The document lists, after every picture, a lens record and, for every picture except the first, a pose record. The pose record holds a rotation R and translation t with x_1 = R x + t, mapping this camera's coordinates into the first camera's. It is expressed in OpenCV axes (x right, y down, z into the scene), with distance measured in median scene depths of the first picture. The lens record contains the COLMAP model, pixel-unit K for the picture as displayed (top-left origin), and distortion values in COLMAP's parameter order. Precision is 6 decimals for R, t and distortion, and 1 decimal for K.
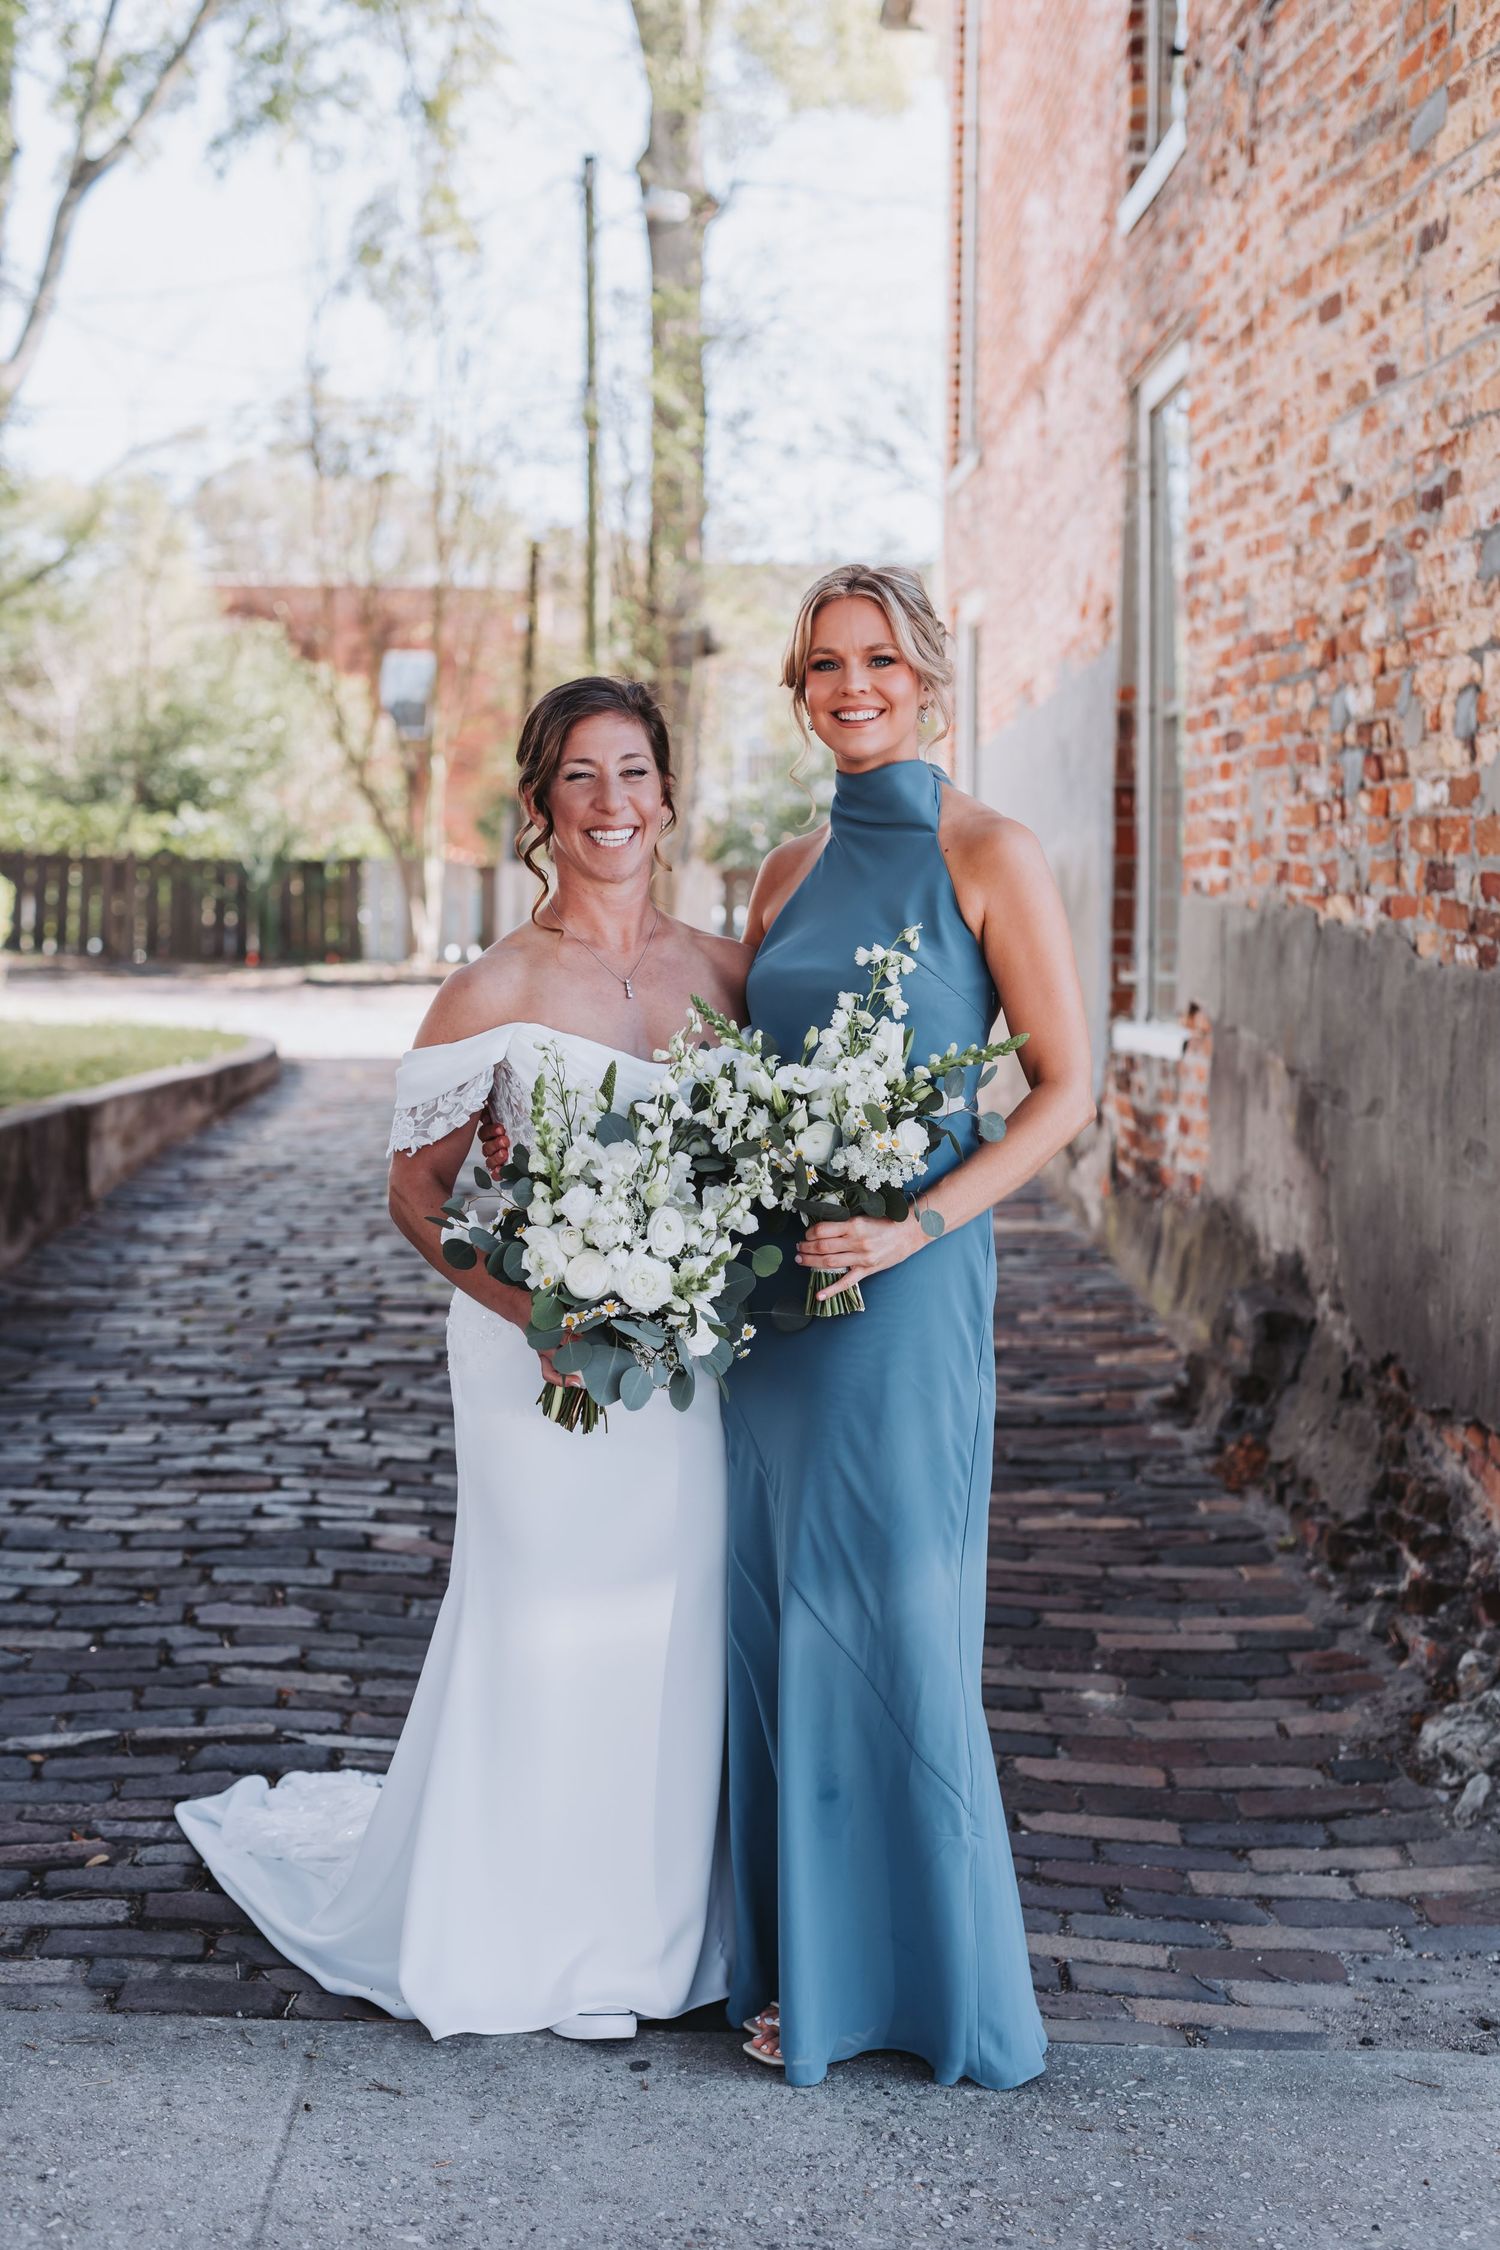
lens RADIAL K [[3119.9, 0, 781.0], [0, 3119.9, 1134.9], [0, 0, 1]] dist [-0.014730, -0.000353]
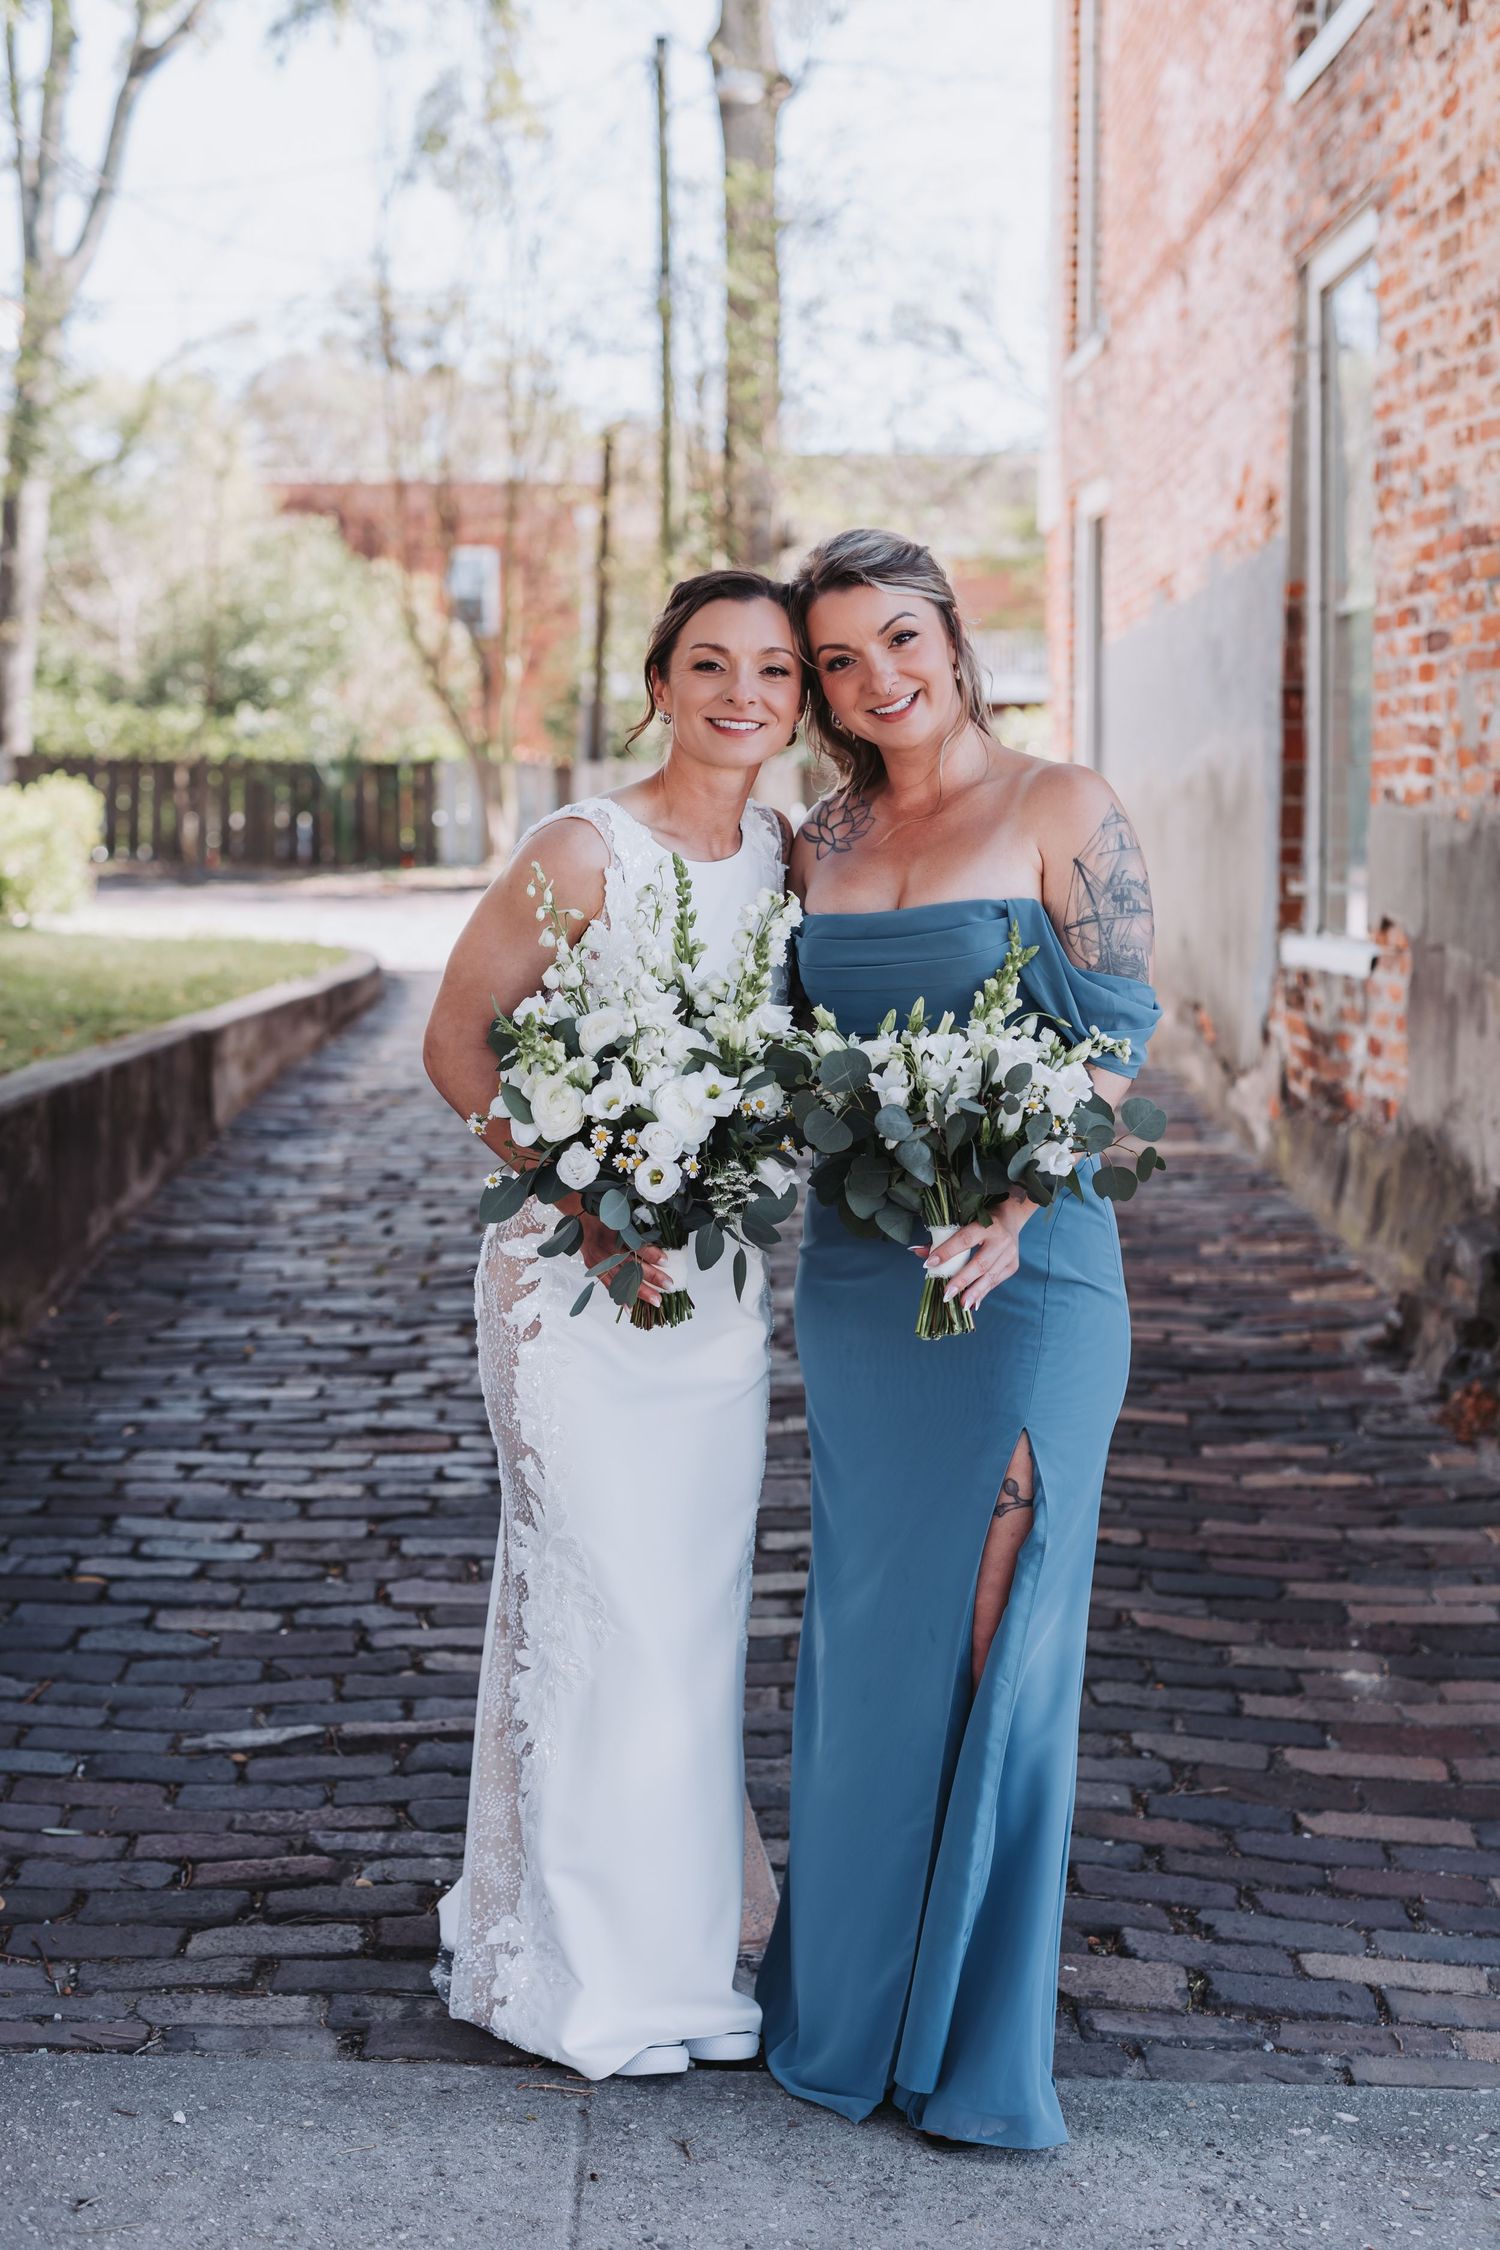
lens RADIAL K [[3120.4, 0, 778.1], [0, 3120.4, 1138.2], [0, 0, 1]] dist [-0.013806, -0.001096]
pose [[0.999817, -0.007523, -0.017605, -0.041933], [0.008132, 0.999362, 0.034774, -0.011430], [0.017332, -0.034911, 0.999240, 0.054147]]
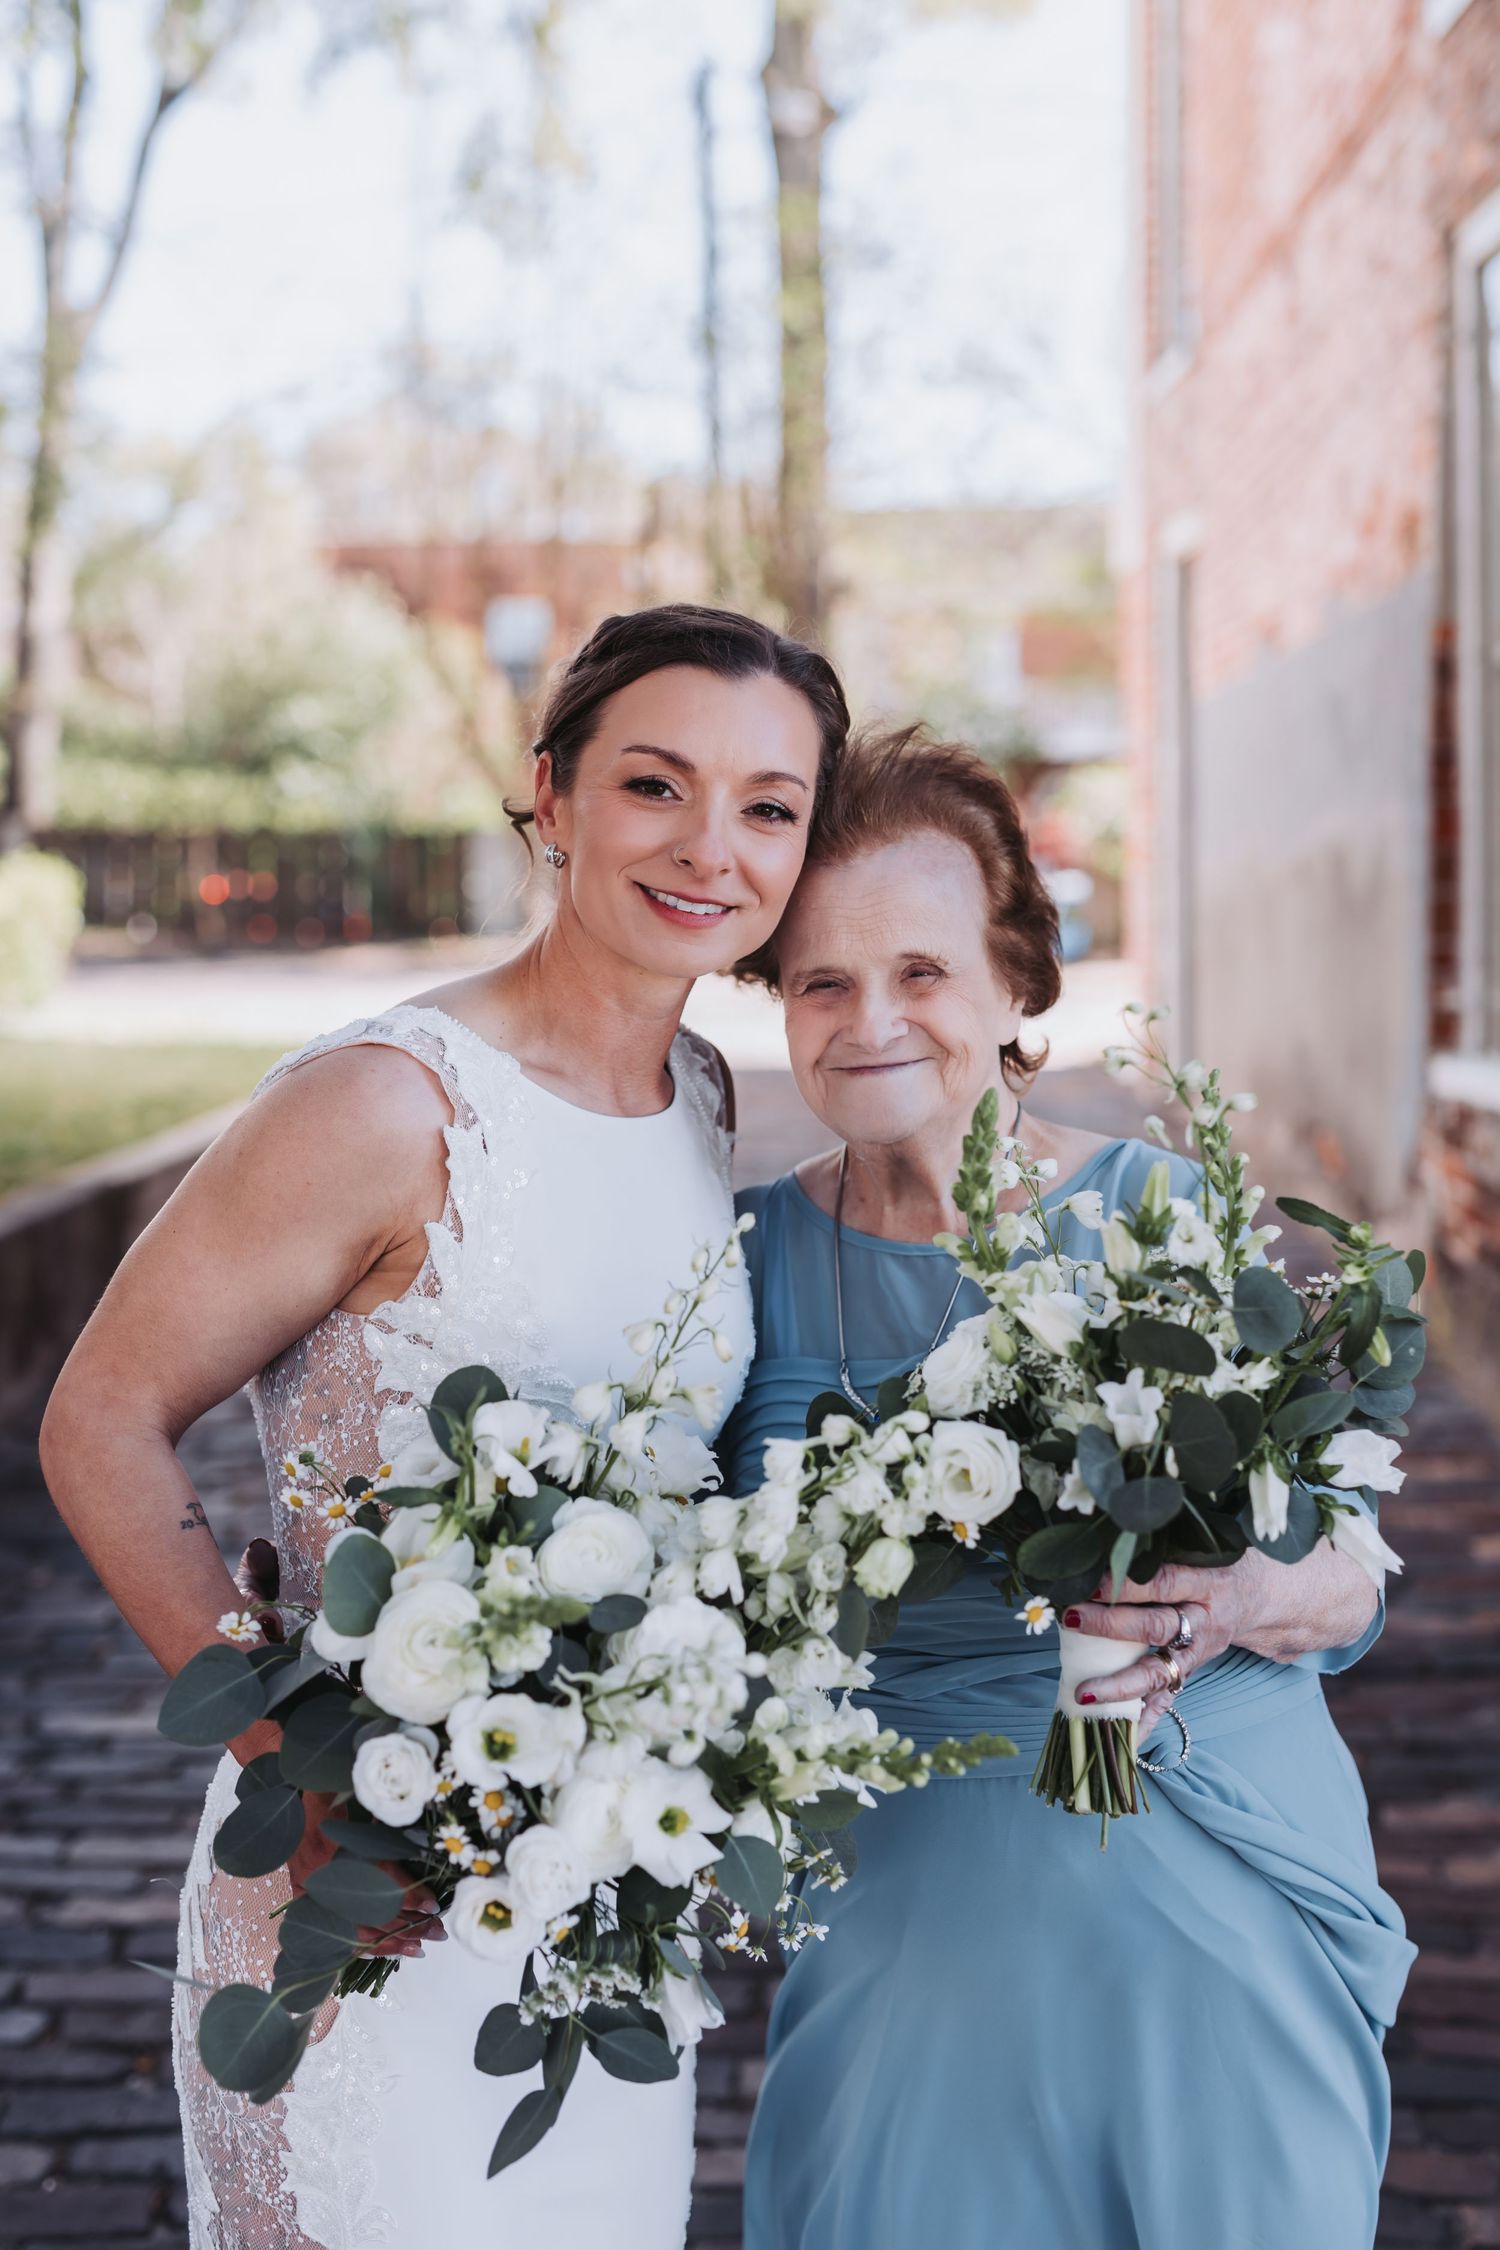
lens RADIAL K [[3119.9, 0, 781.0], [0, 3119.9, 1134.9], [0, 0, 1]] dist [-0.014730, -0.000353]
pose [[0.999131, -0.016097, -0.038442, -0.034653], [0.016735, 0.999727, 0.016332, -0.043071], [0.038169, -0.016961, 0.999127, 0.292060]]
